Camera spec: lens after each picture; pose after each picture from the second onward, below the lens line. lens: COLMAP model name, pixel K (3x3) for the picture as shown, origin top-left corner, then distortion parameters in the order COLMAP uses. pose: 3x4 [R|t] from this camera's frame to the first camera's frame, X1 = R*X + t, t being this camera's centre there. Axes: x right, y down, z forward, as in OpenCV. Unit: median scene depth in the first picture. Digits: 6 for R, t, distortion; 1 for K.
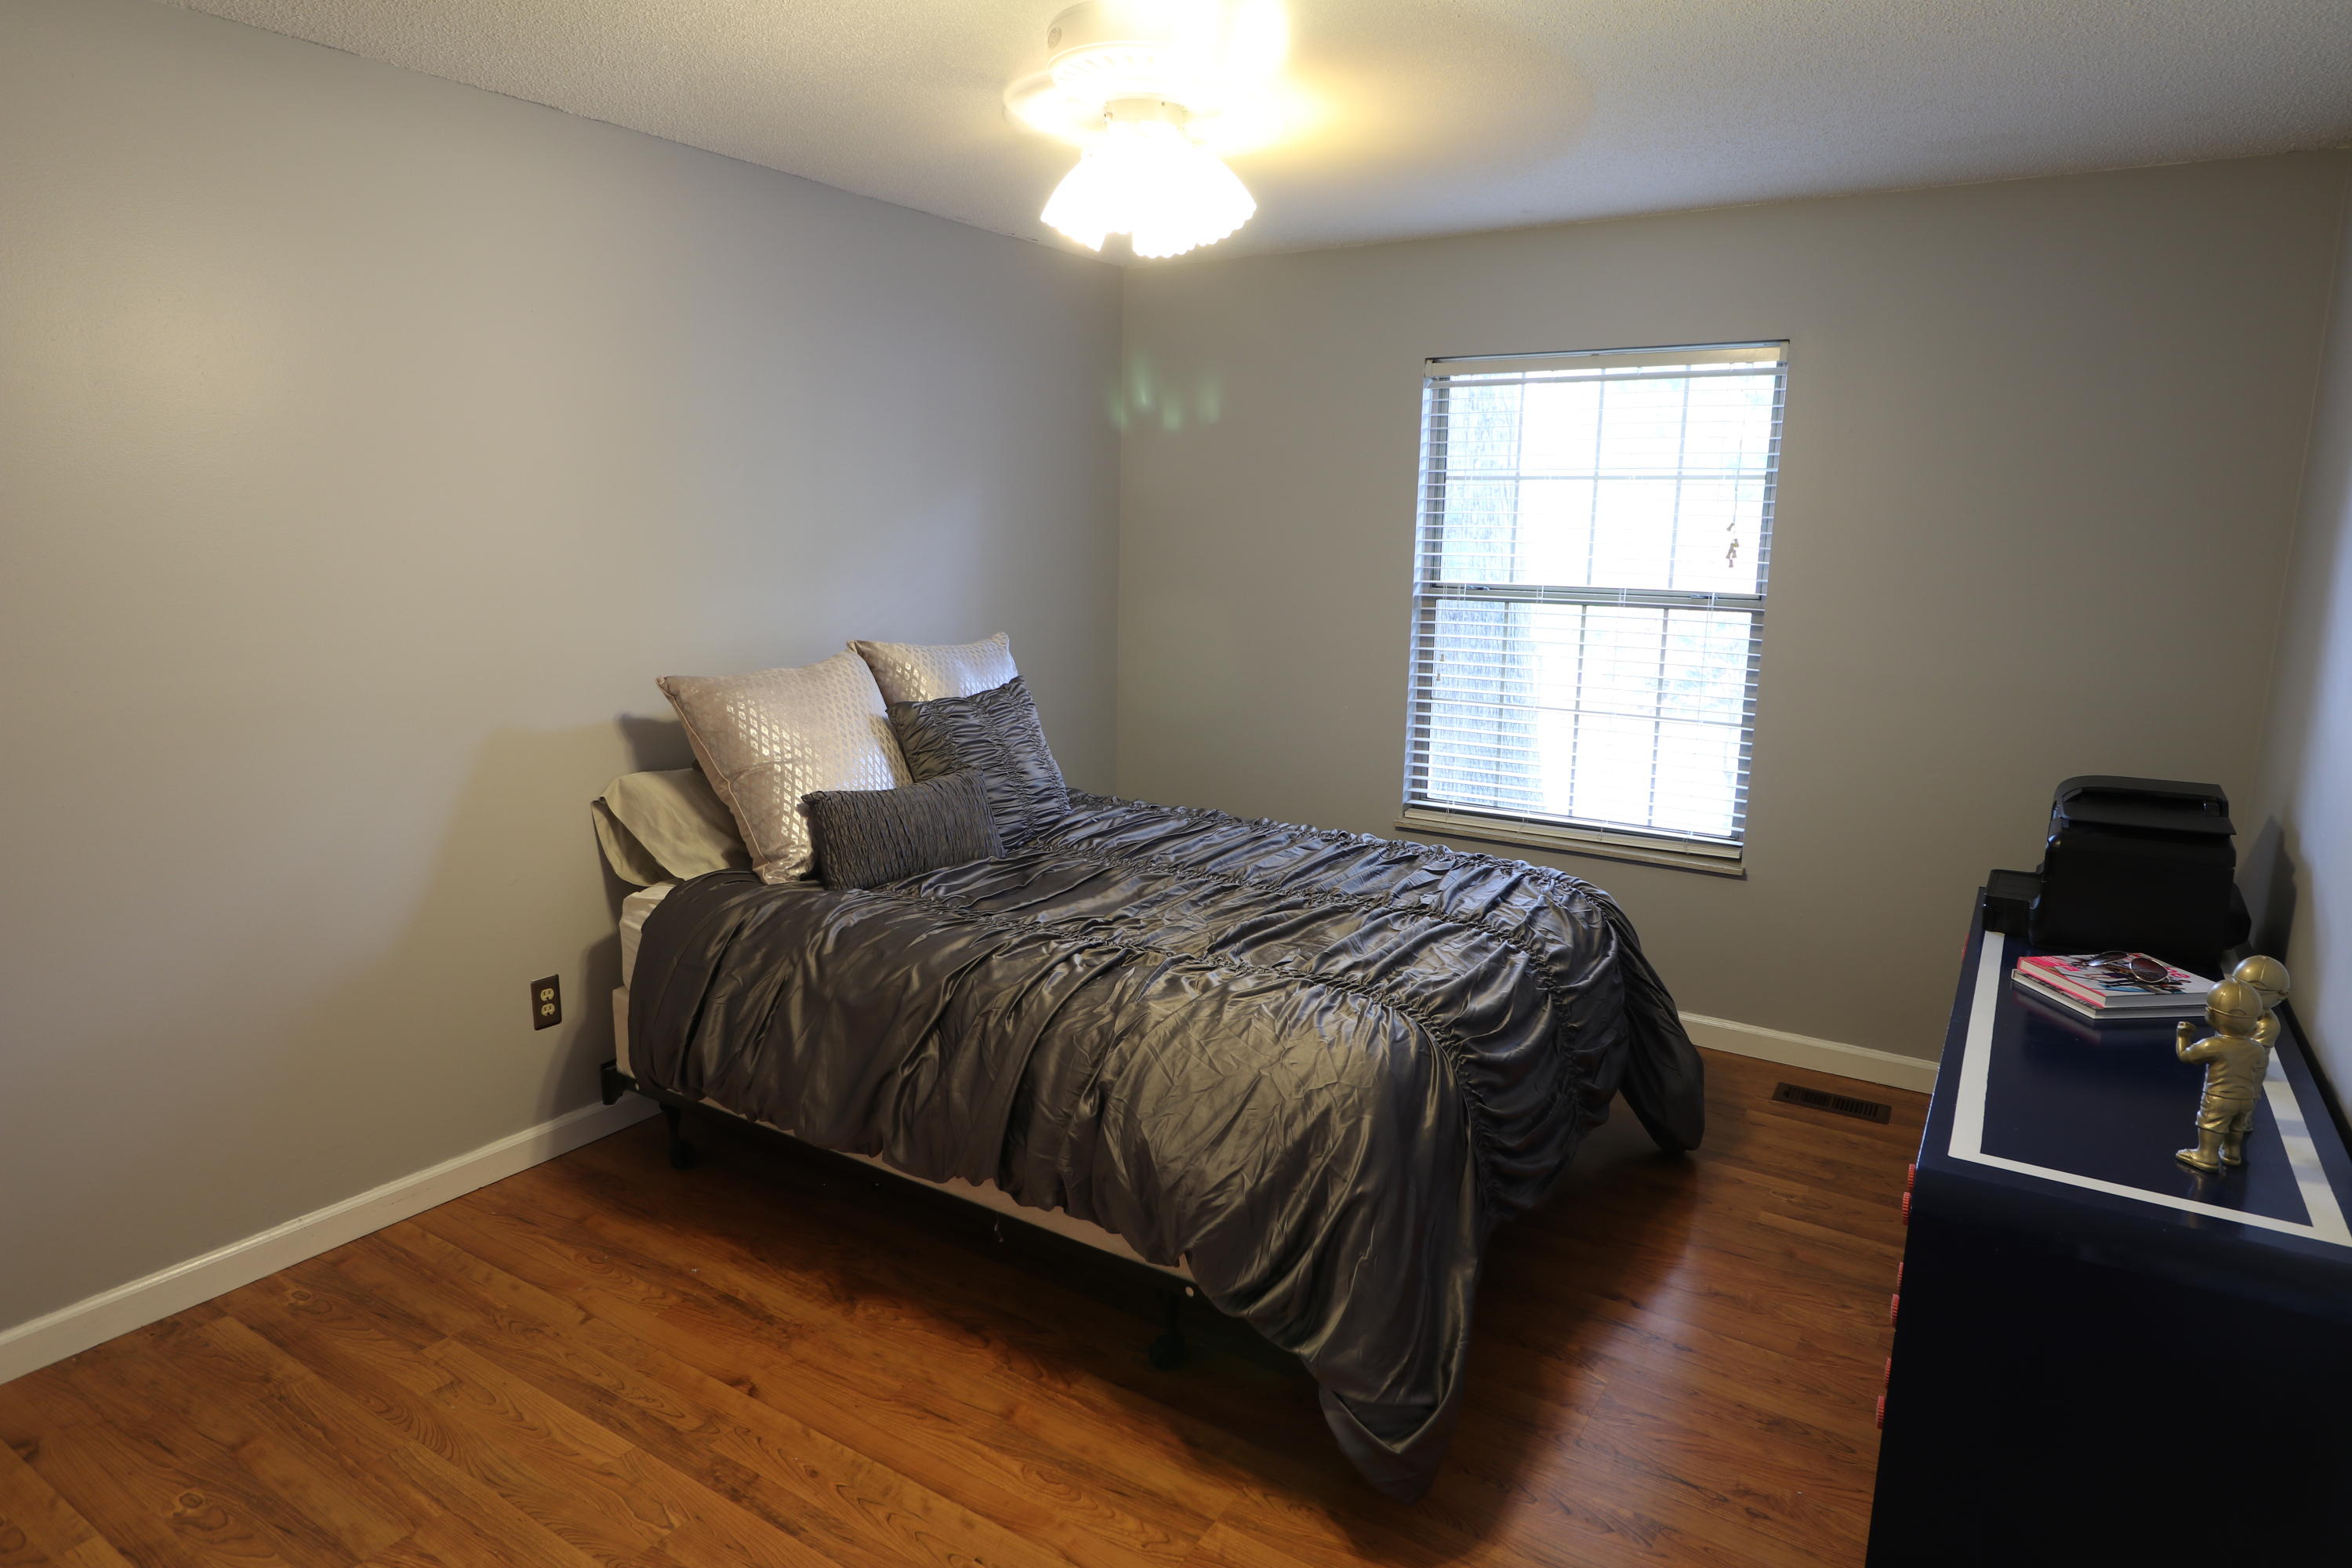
lens RADIAL K [[1354.5, 0, 1176.0], [0, 1354.5, 784.0], [0, 0, 1]] dist [-0.002944, -0.000626]
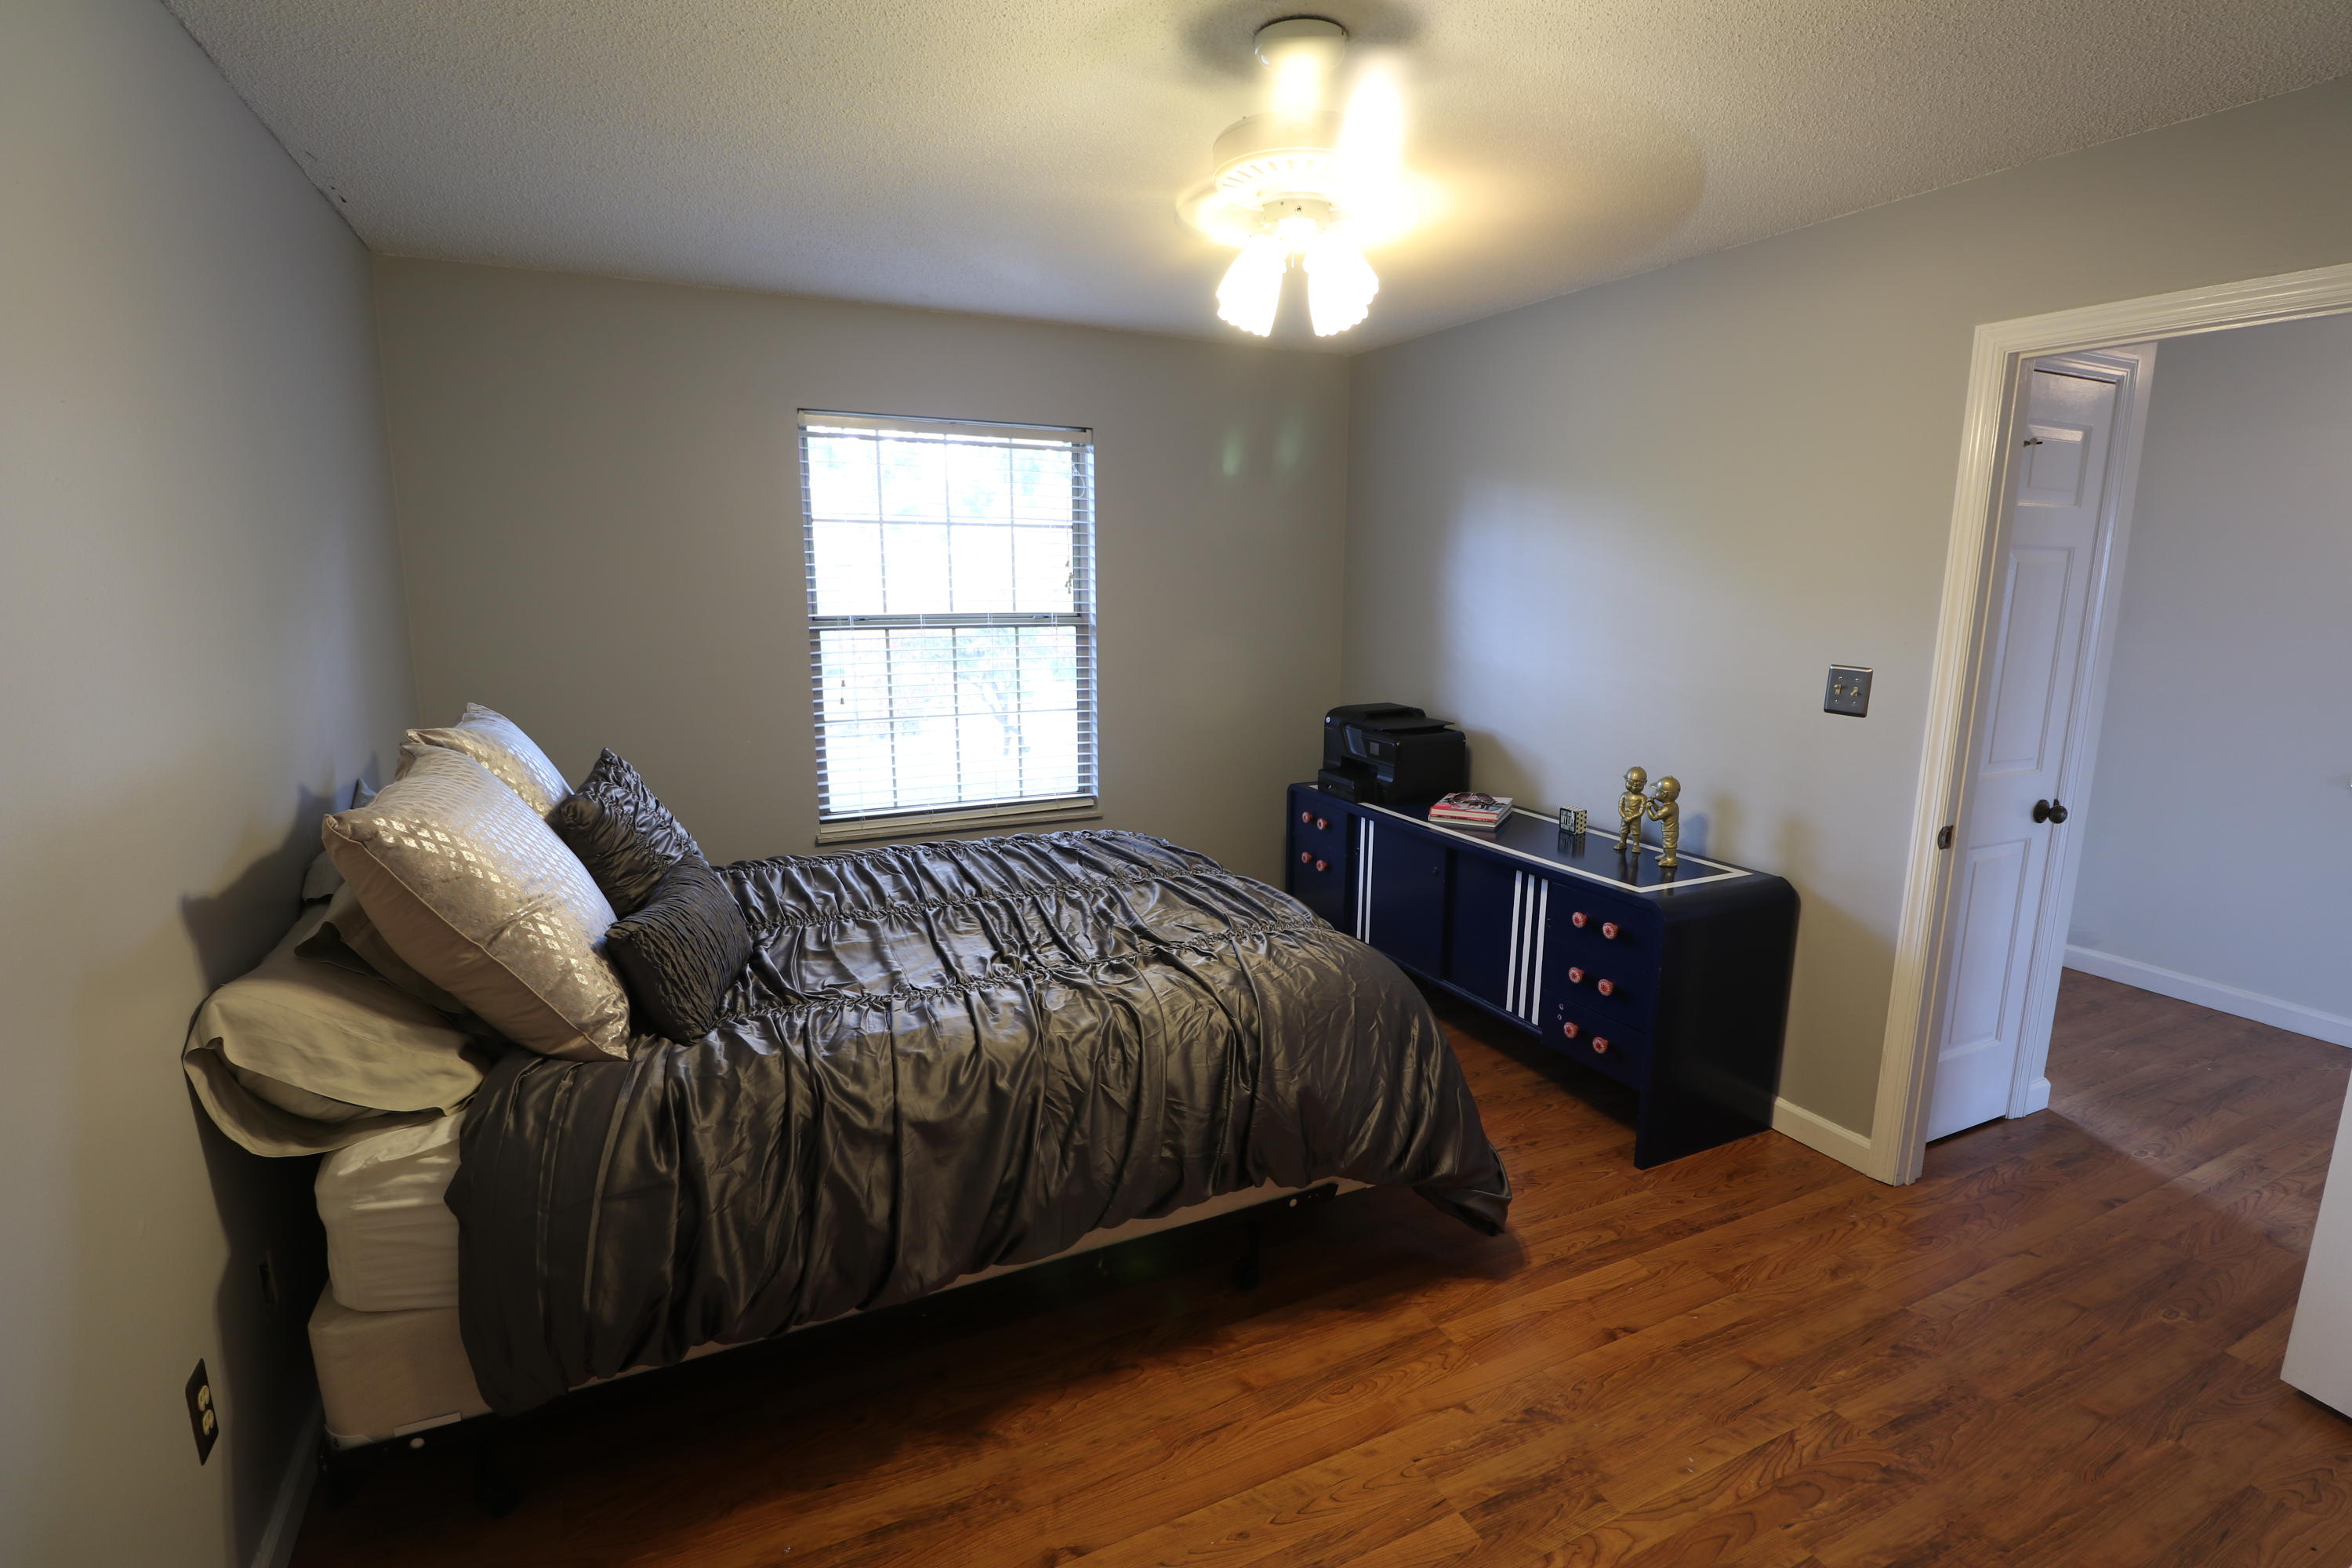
lens RADIAL K [[1140.3, 0, 1176.0], [0, 1140.3, 784.0], [0, 0, 1]] dist [-0.000211, -0.000438]
pose [[0.514522, -0.170621, 0.840330, -0.603686], [0.162295, 0.981667, 0.099948, -0.080724], [-0.841978, 0.084956, 0.532781, 0.369682]]
